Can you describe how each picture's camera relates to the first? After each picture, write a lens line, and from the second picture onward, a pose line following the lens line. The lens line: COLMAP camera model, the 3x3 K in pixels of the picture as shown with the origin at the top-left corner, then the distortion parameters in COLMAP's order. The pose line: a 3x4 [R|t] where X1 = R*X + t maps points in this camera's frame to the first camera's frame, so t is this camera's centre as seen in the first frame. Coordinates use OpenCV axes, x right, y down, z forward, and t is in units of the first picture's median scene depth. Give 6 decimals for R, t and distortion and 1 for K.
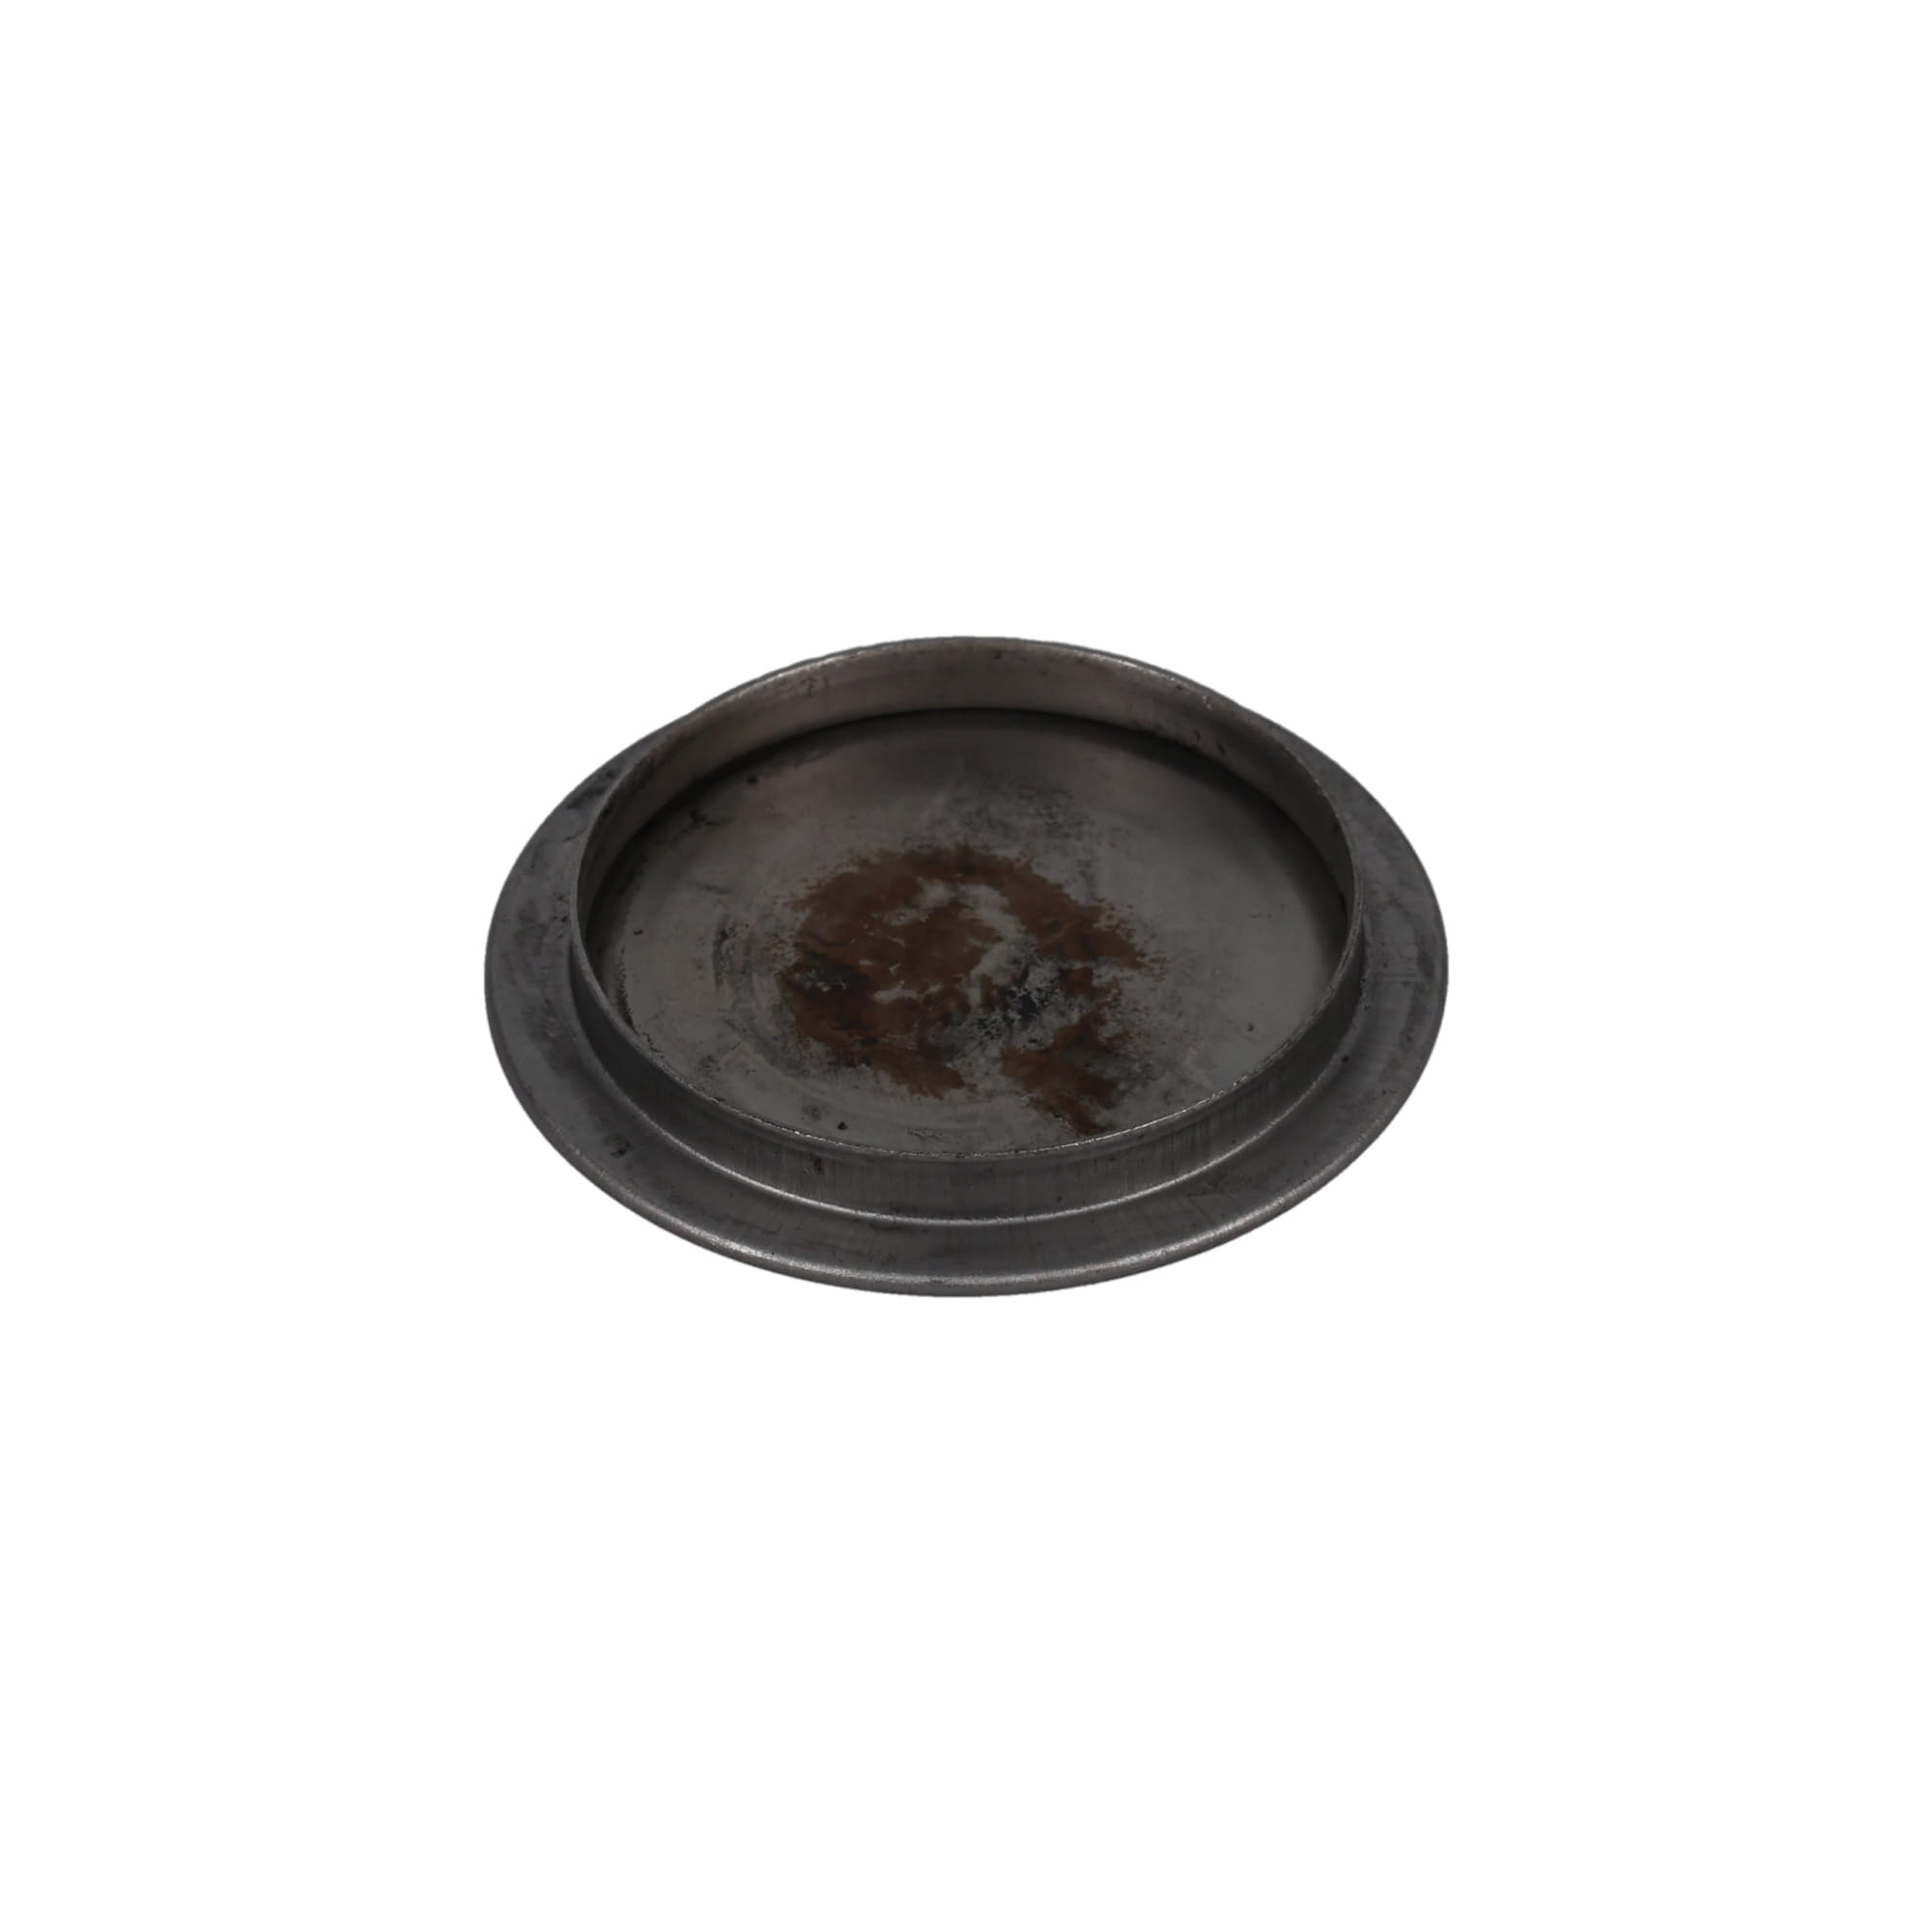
lens RADIAL K [[7777.1, 0, 972.4], [0, 7777.1, 965.2], [0, 0, 1]] dist [0.765890, 0.000000]
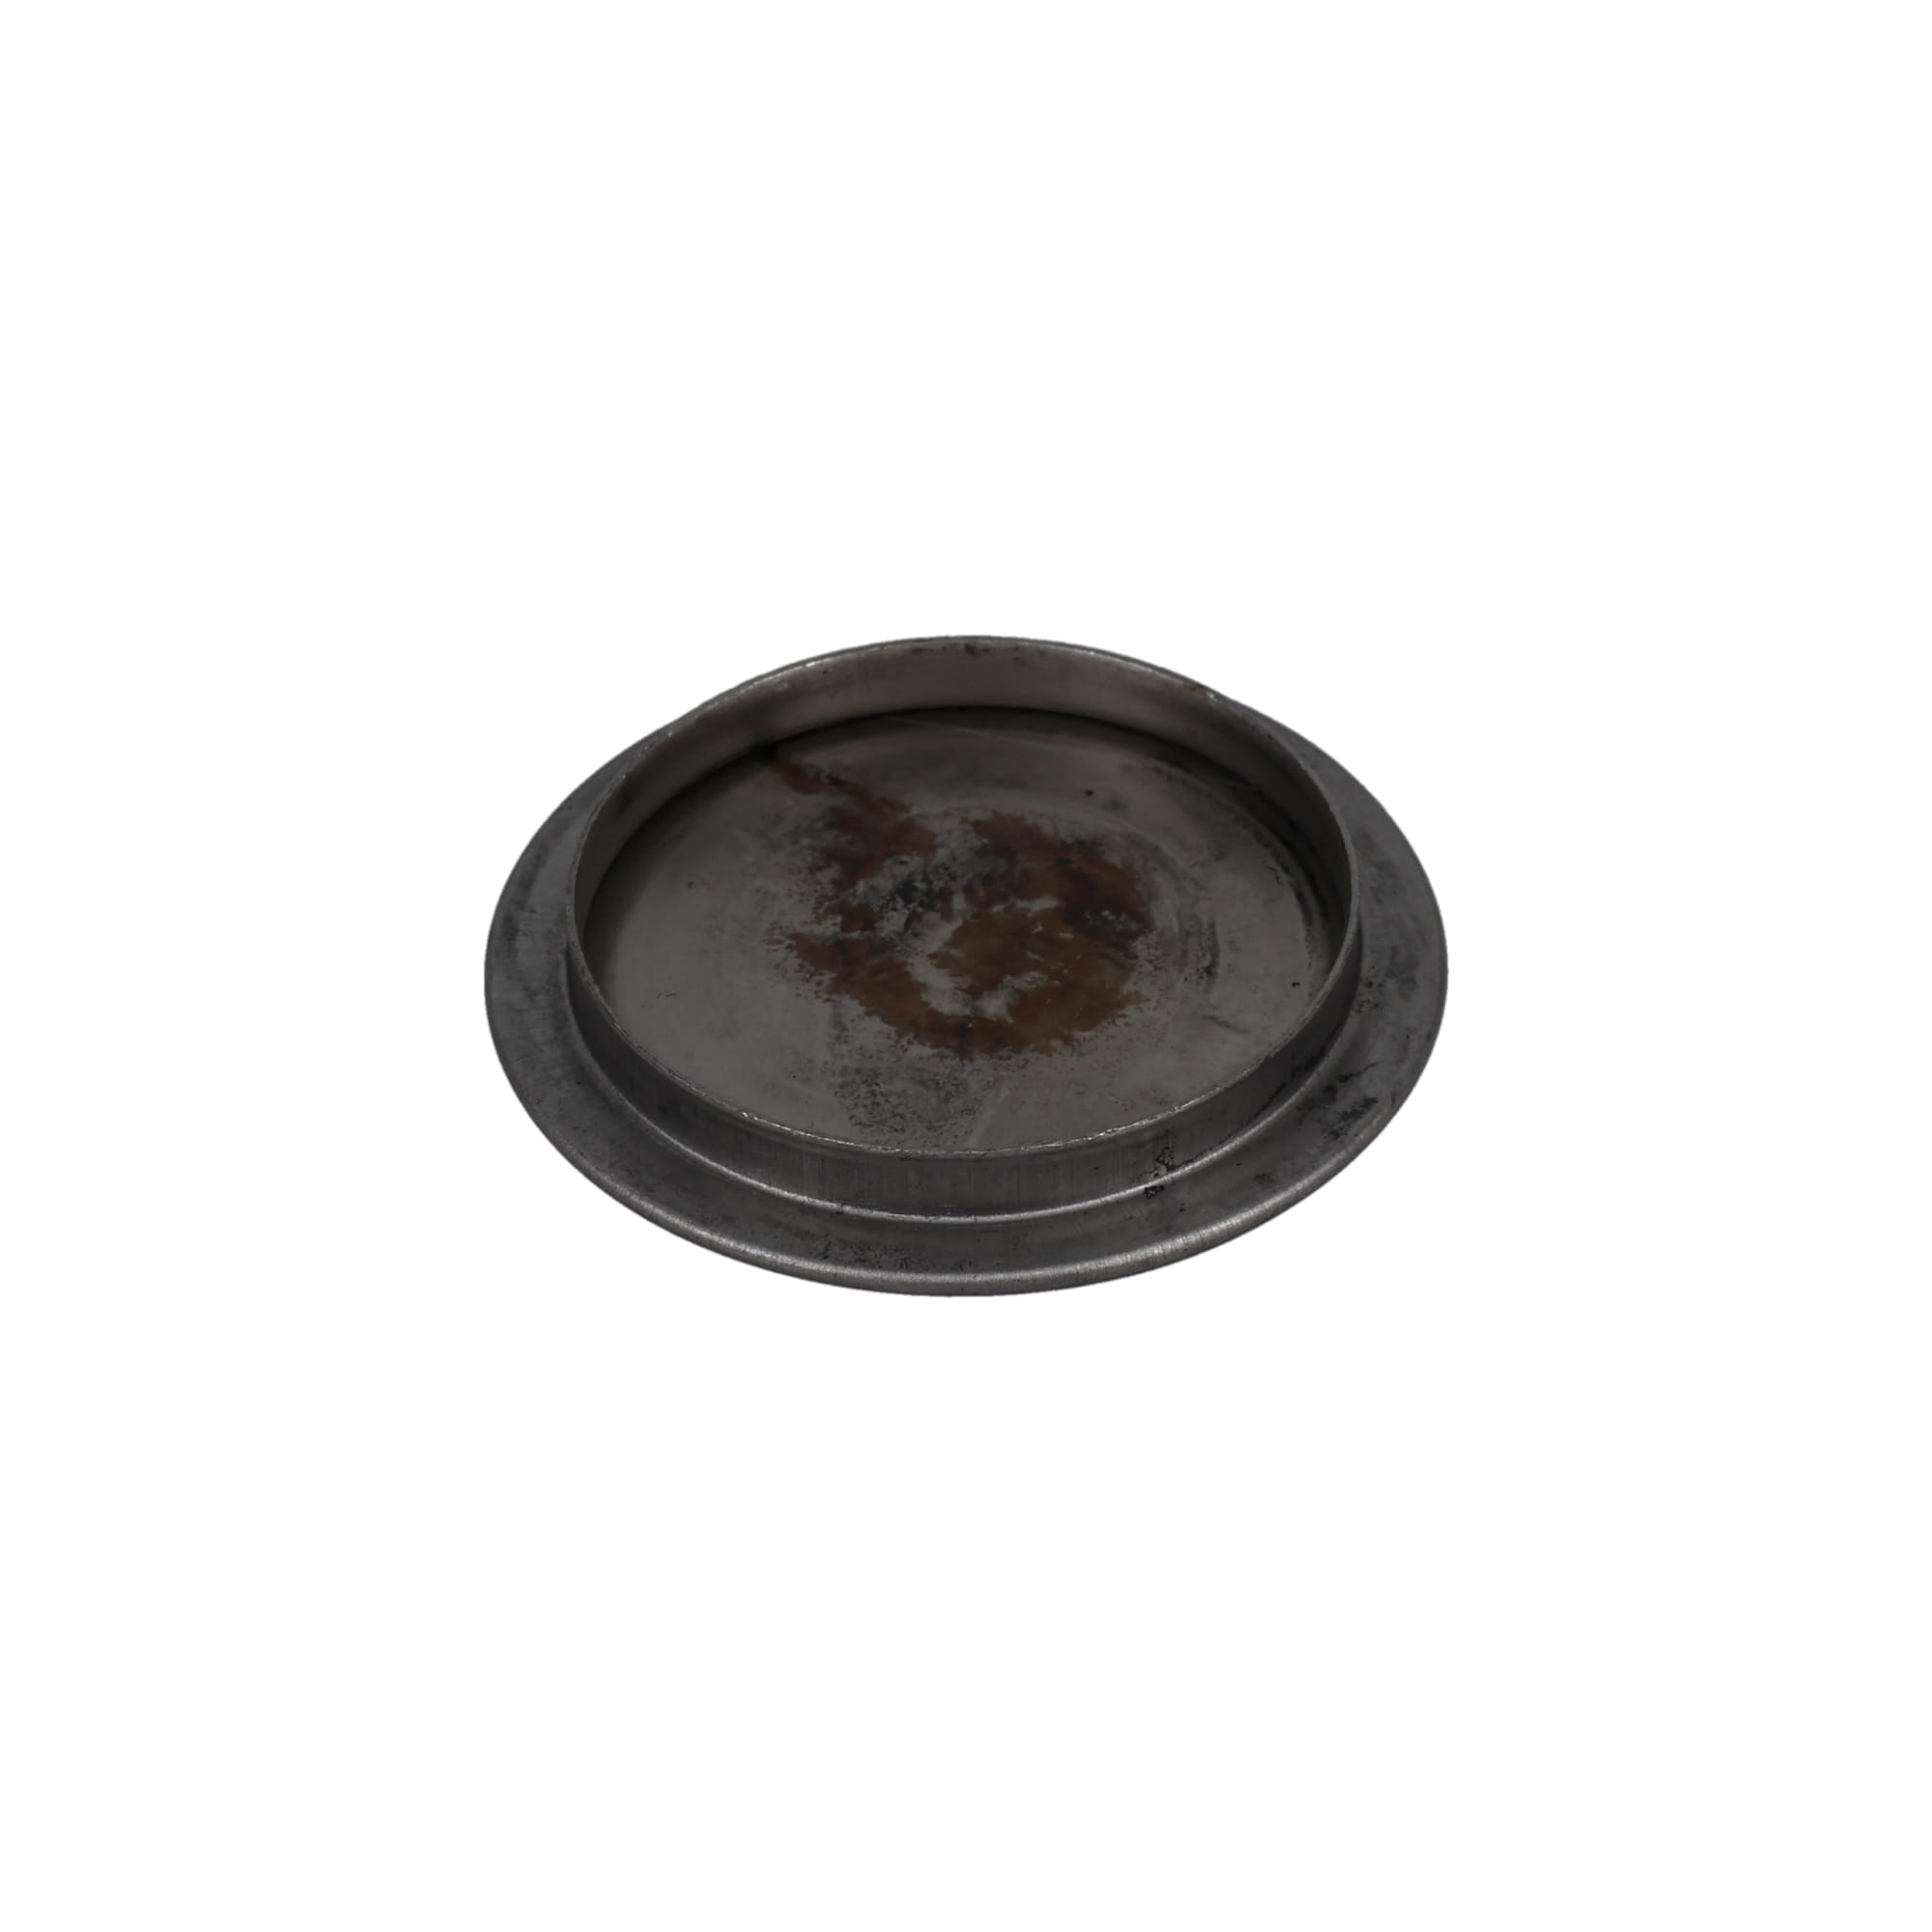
lens RADIAL K [[7777.1, 0, 983.8], [0, 7777.1, 967.7], [0, 0, 1]] dist [0.765890, 0.000000]
pose [[-0.999608, 0.001942, 0.027940, -0.031193], [0.027952, 0.131618, 0.990906, -0.996816], [-0.001753, 0.991299, -0.131621, 1.138318]]
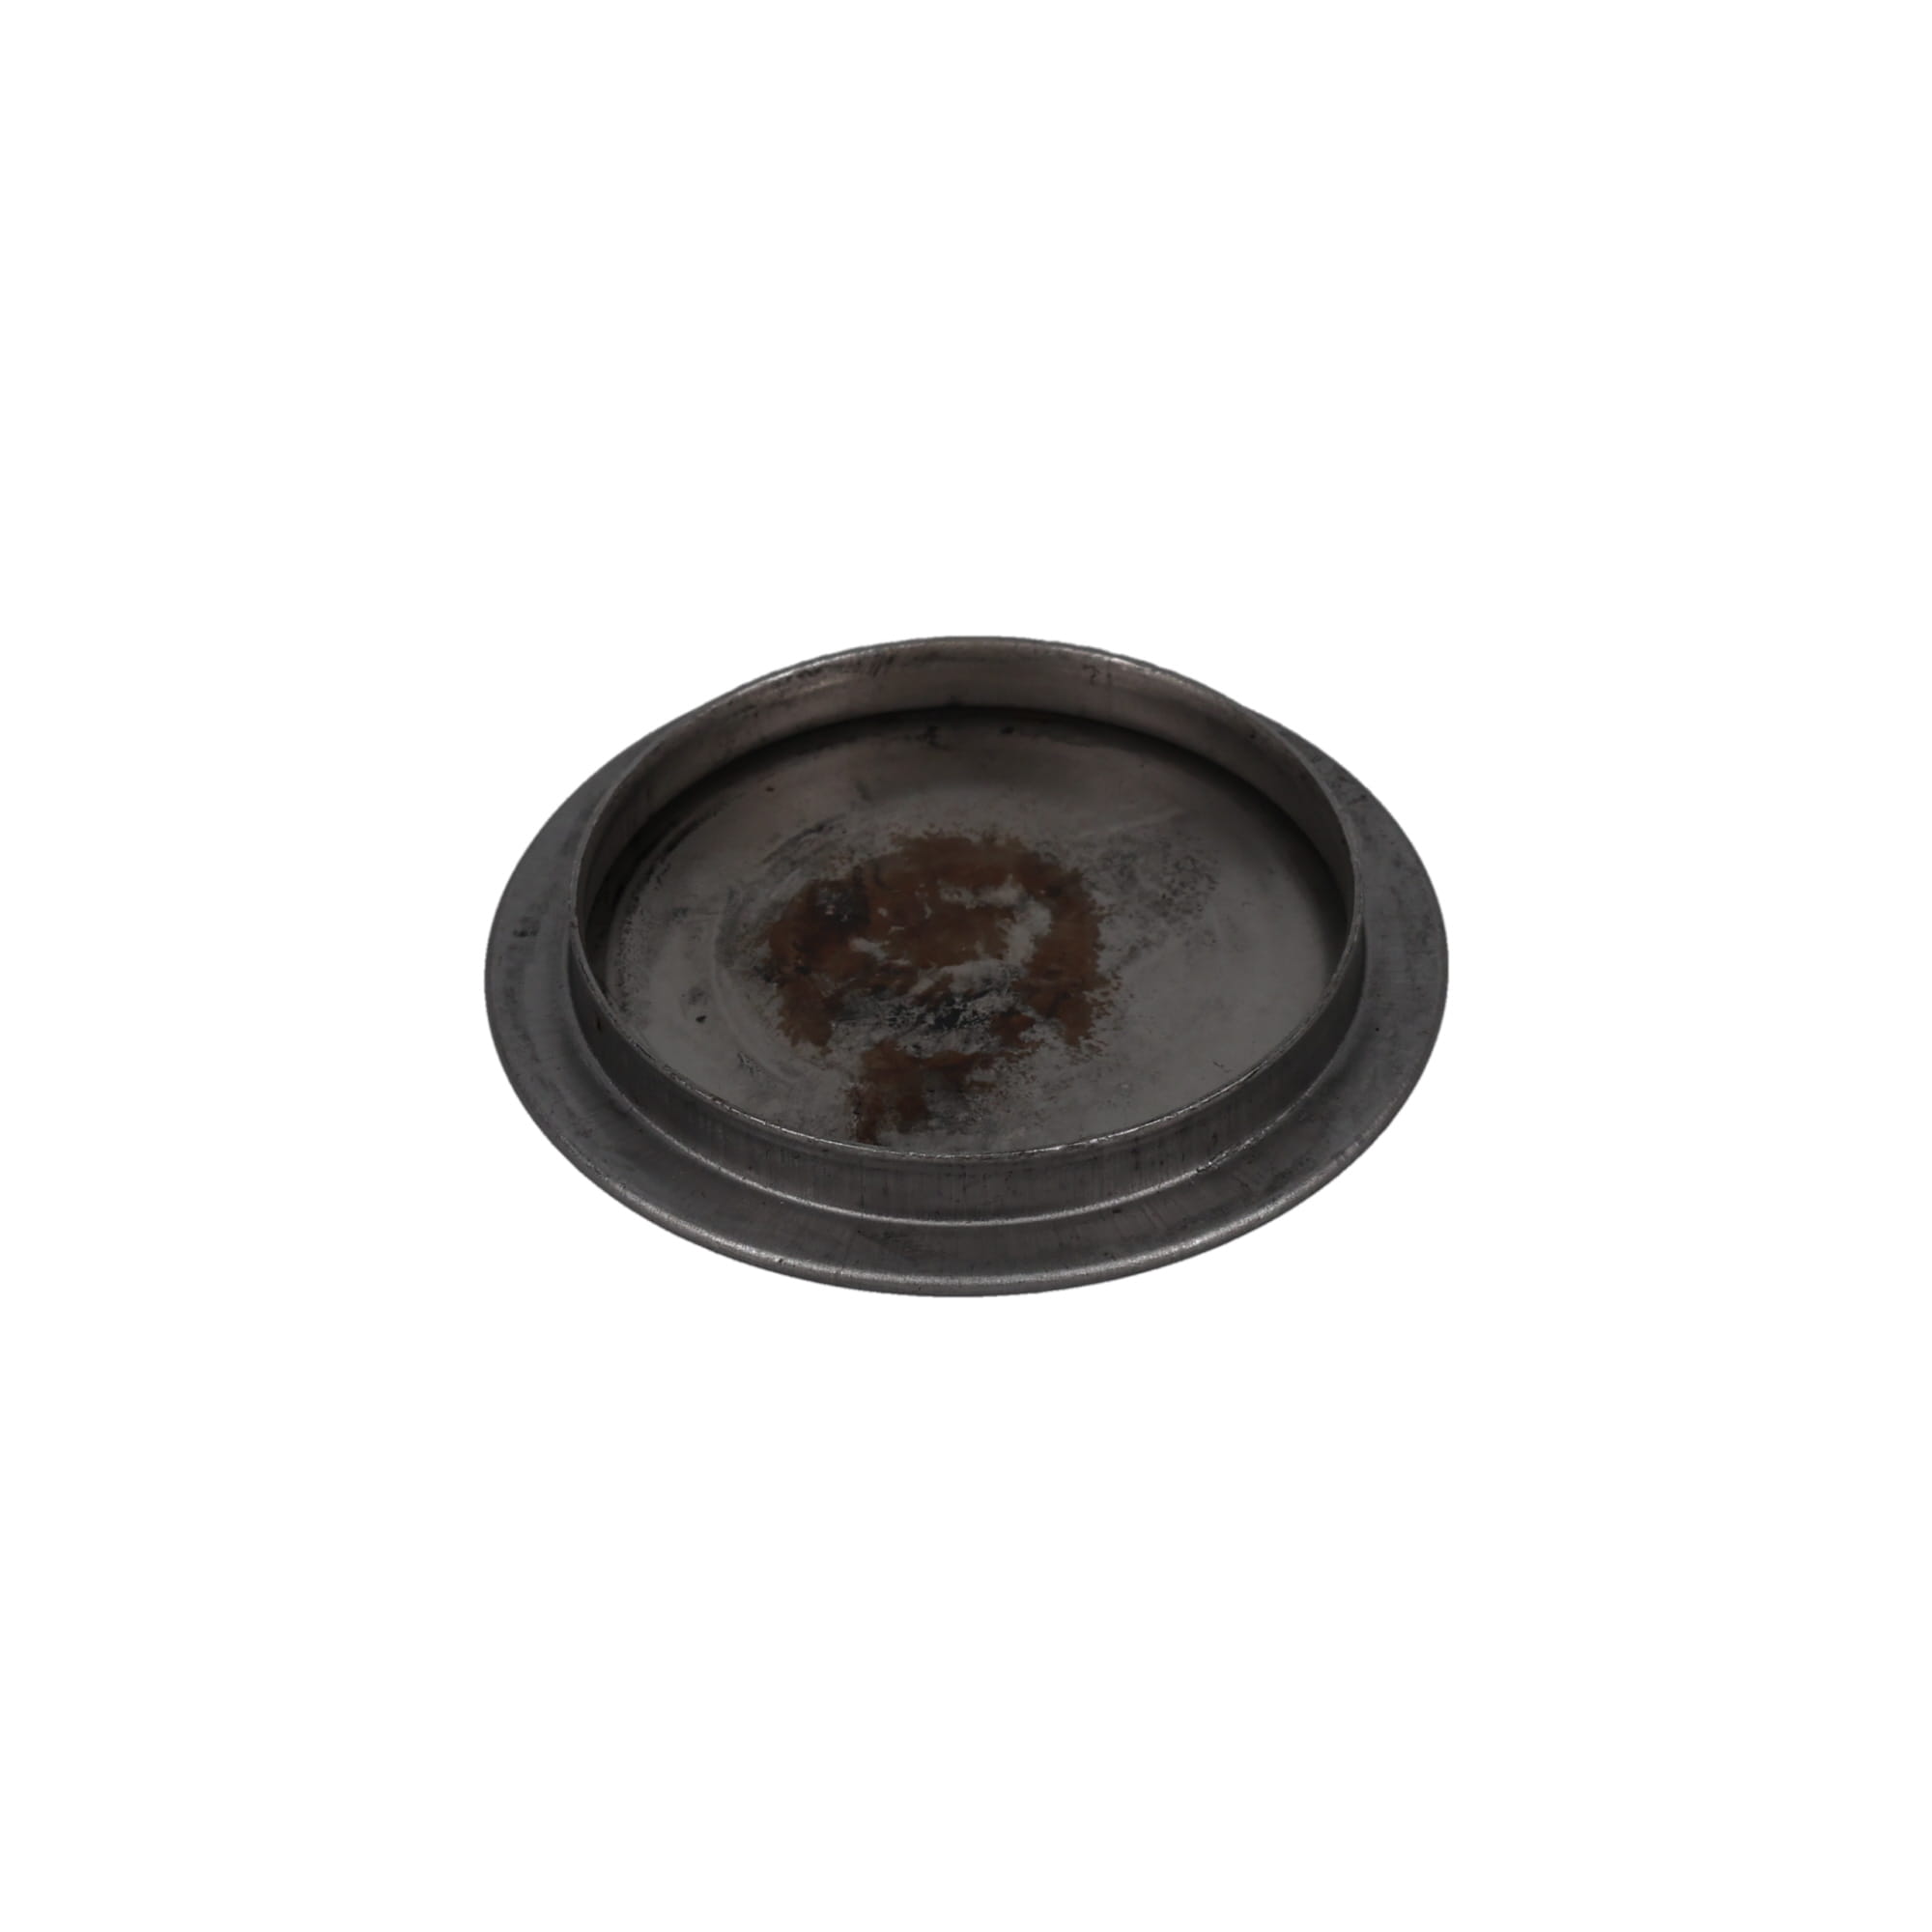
lens RADIAL K [[7777.1, 0, 979.5], [0, 7777.1, 960.2], [0, 0, 1]] dist [0.765890, 0.000000]
pose [[0.704209, 0.470689, -0.531546, 0.536598], [-0.460970, 0.872519, 0.161916, -0.164672], [0.539996, 0.131004, 0.831410, 0.167067]]
